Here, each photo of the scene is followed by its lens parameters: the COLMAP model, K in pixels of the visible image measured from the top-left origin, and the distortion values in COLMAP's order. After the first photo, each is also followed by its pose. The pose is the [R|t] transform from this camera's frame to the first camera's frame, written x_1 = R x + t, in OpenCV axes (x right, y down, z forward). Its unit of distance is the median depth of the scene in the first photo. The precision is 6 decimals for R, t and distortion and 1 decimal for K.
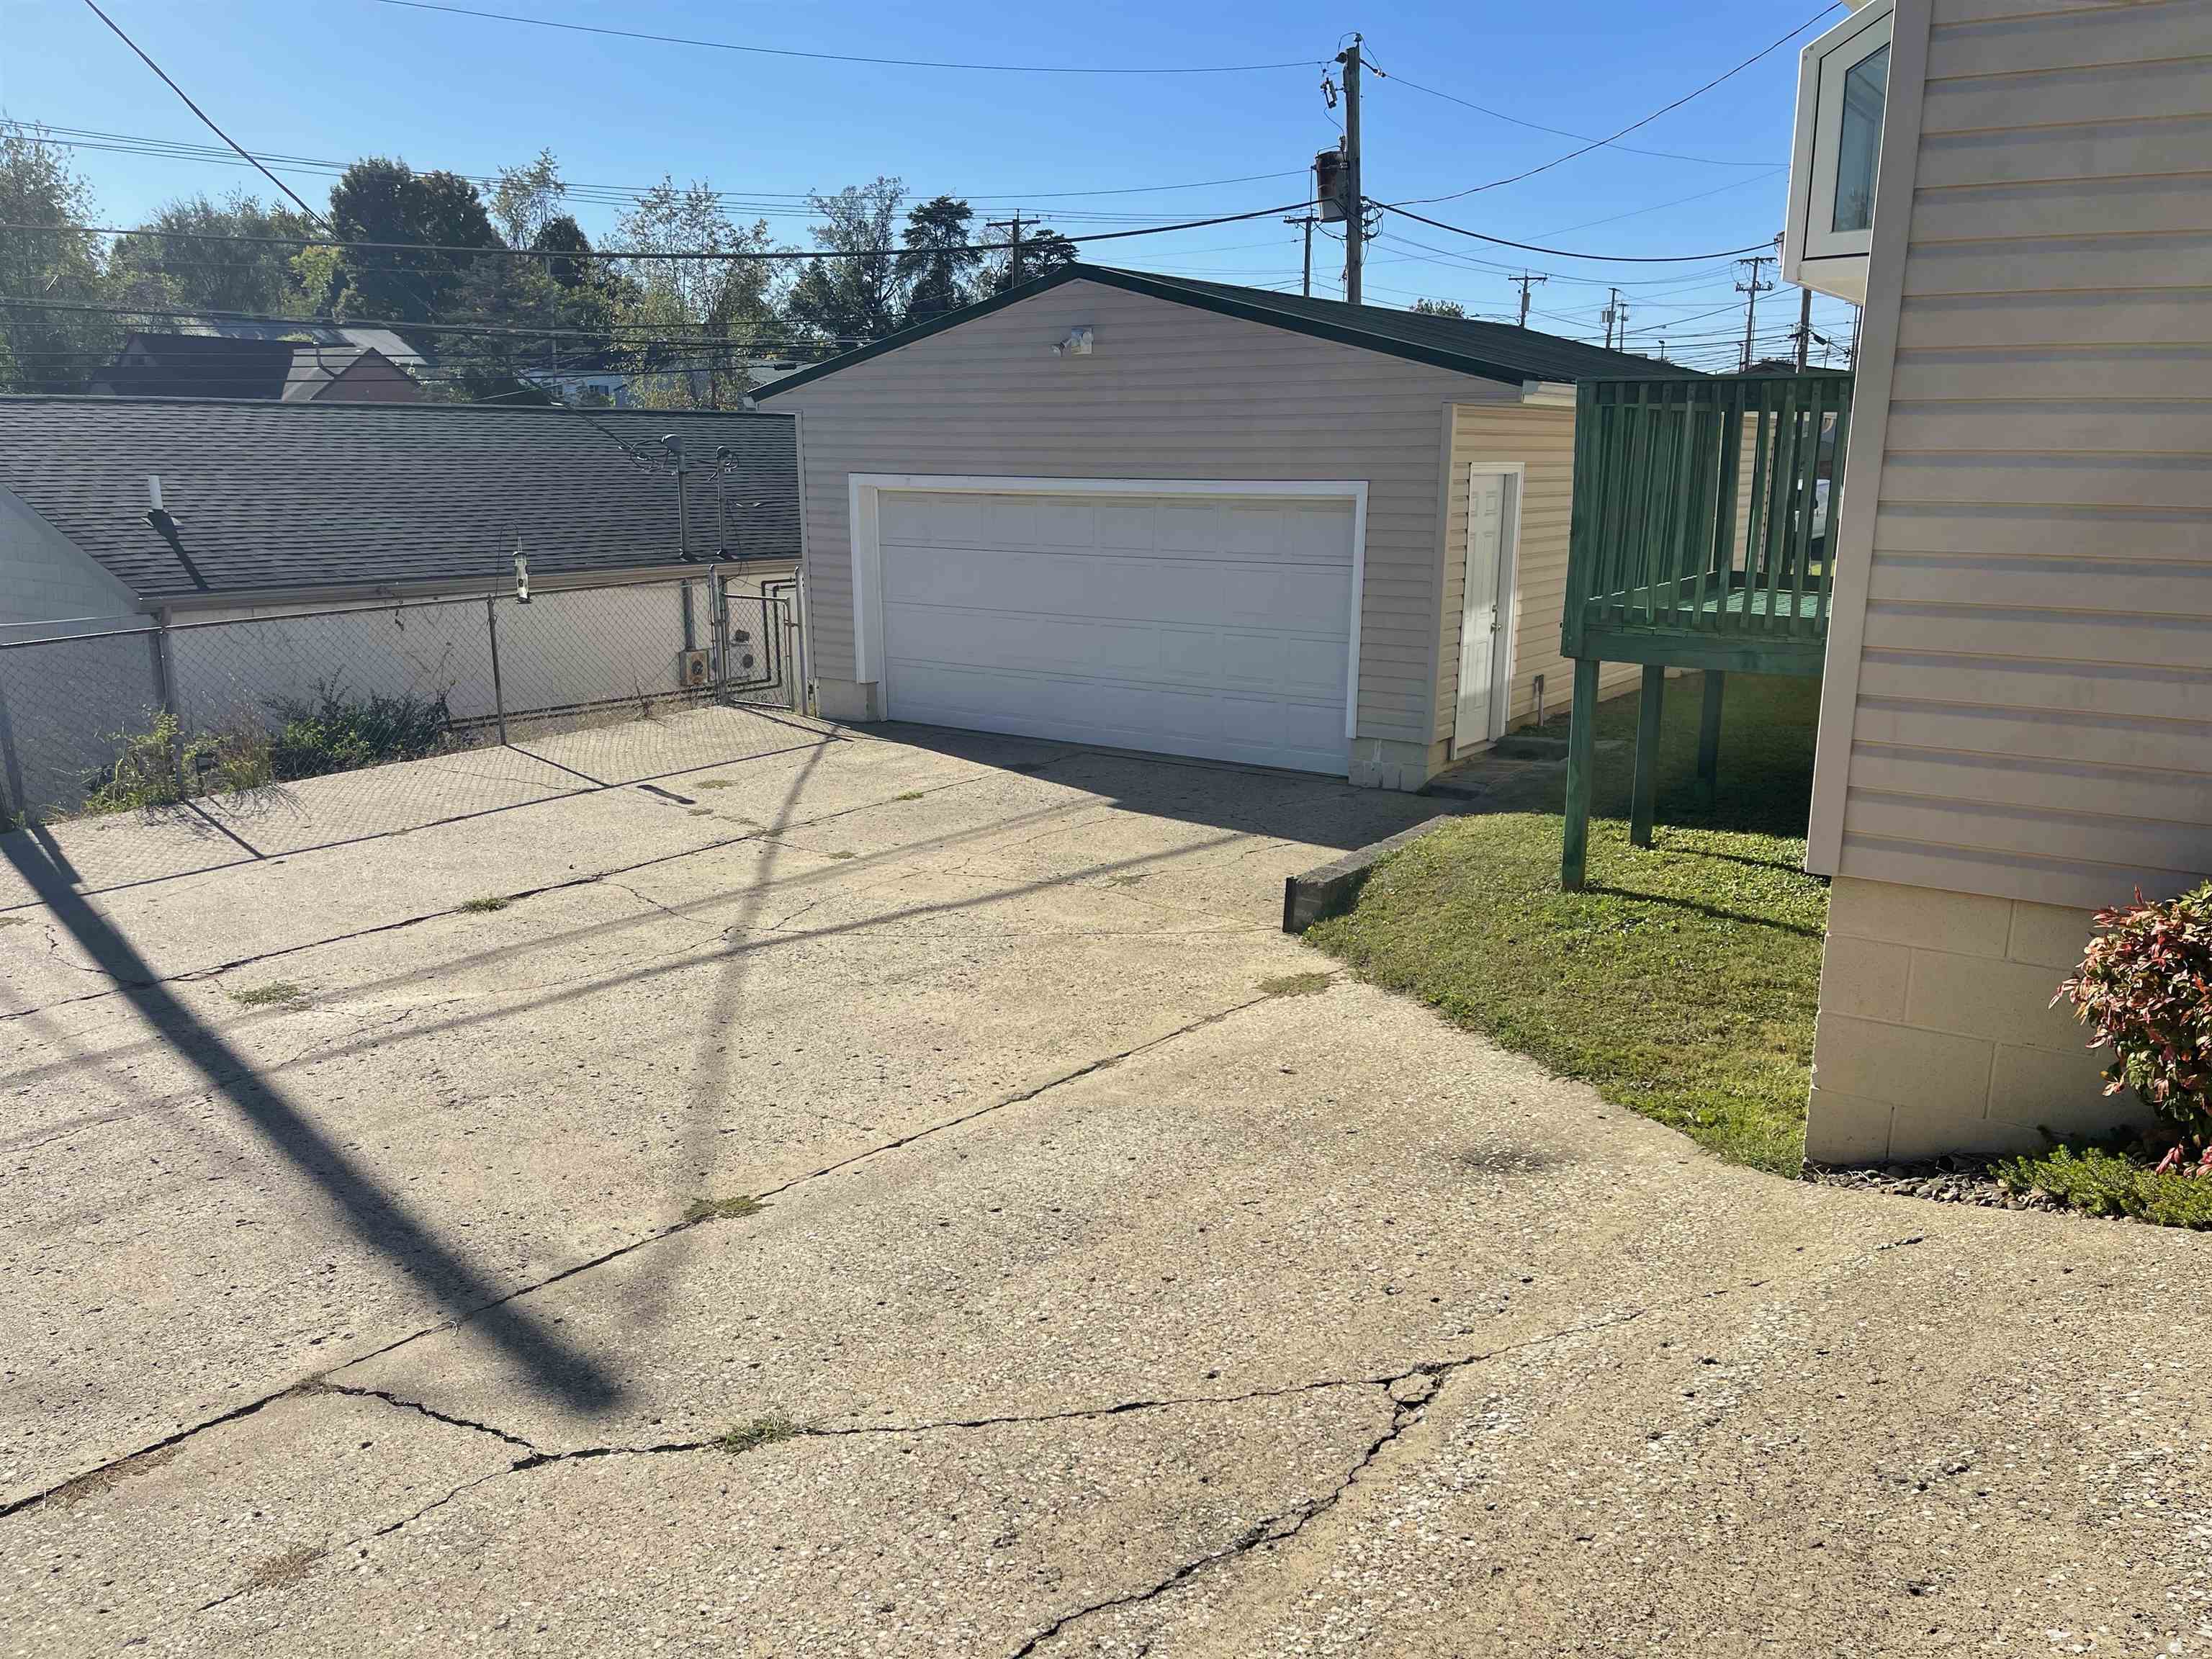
lens RADIAL K [[1679.7, 0, 1104.1], [0, 1679.7, 841.5], [0, 0, 1]] dist [0.039488, -0.028943]
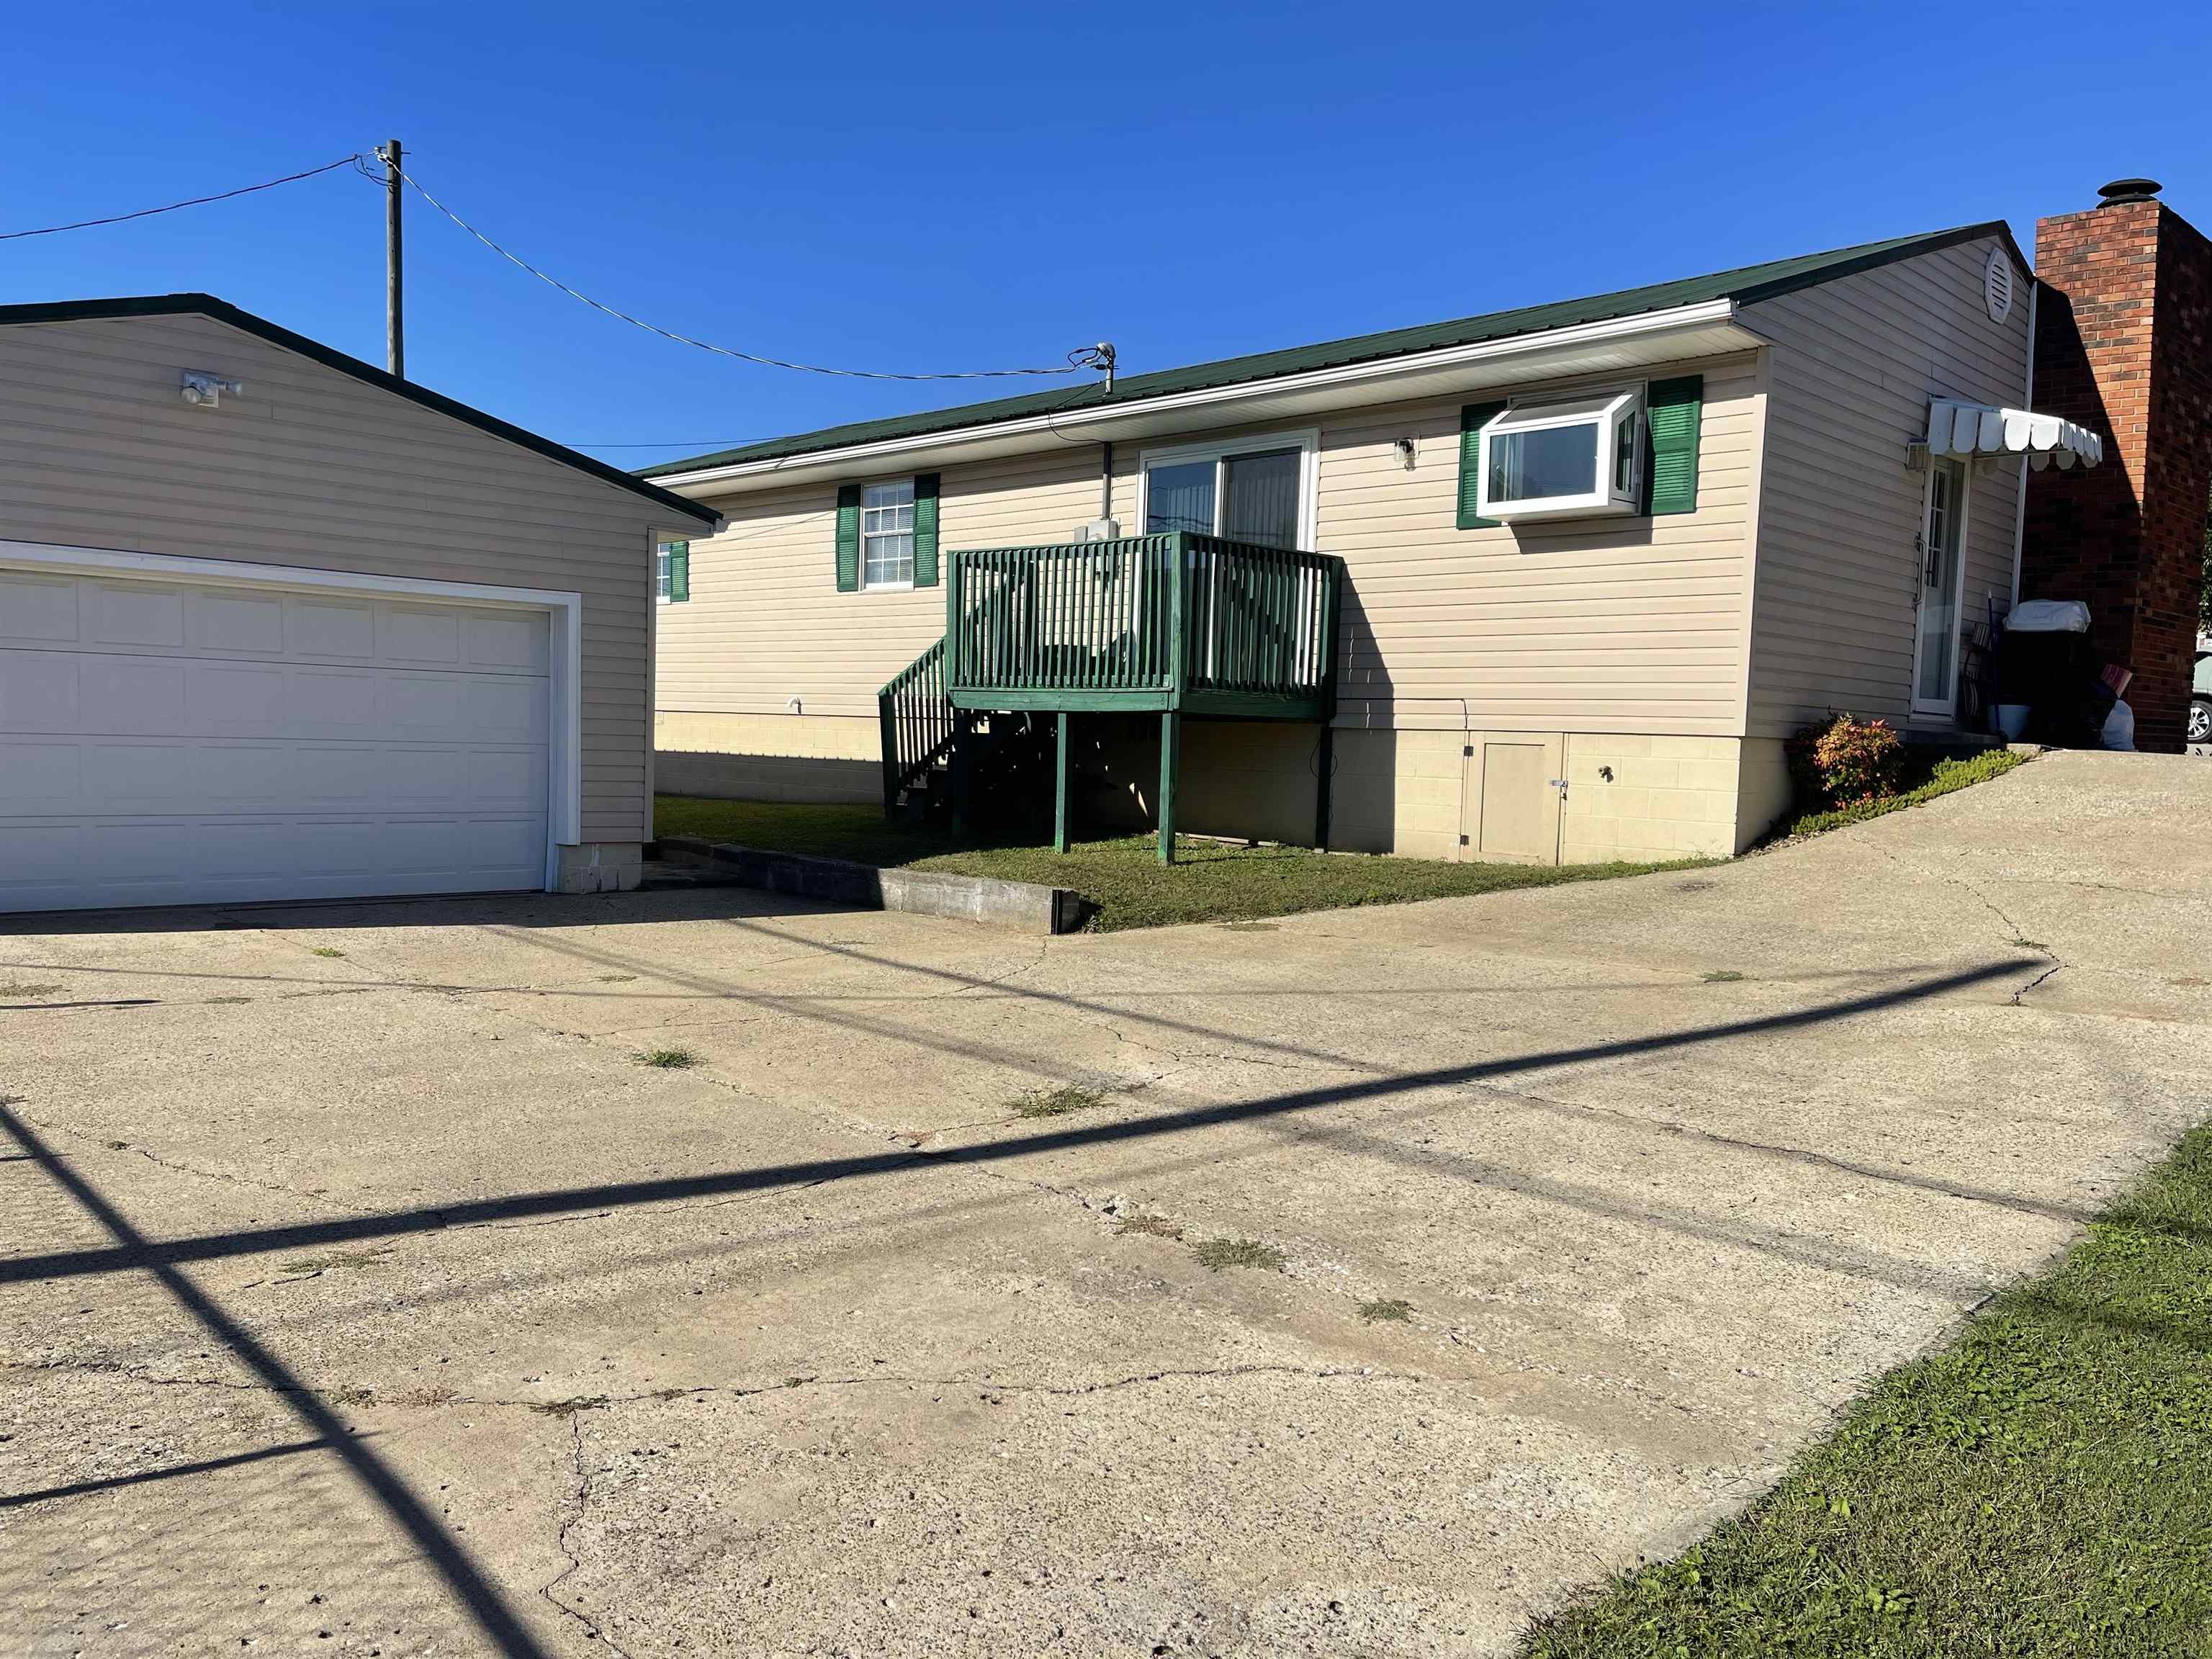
lens RADIAL K [[1679.7, 0, 1094.5], [0, 1679.7, 830.0], [0, 0, 1]] dist [0.039488, -0.028943]
pose [[0.167877, -0.050080, 0.984535, -0.795014], [0.196730, 0.980322, 0.016320, -0.026181], [-0.965979, 0.190948, 0.174426, 0.531870]]
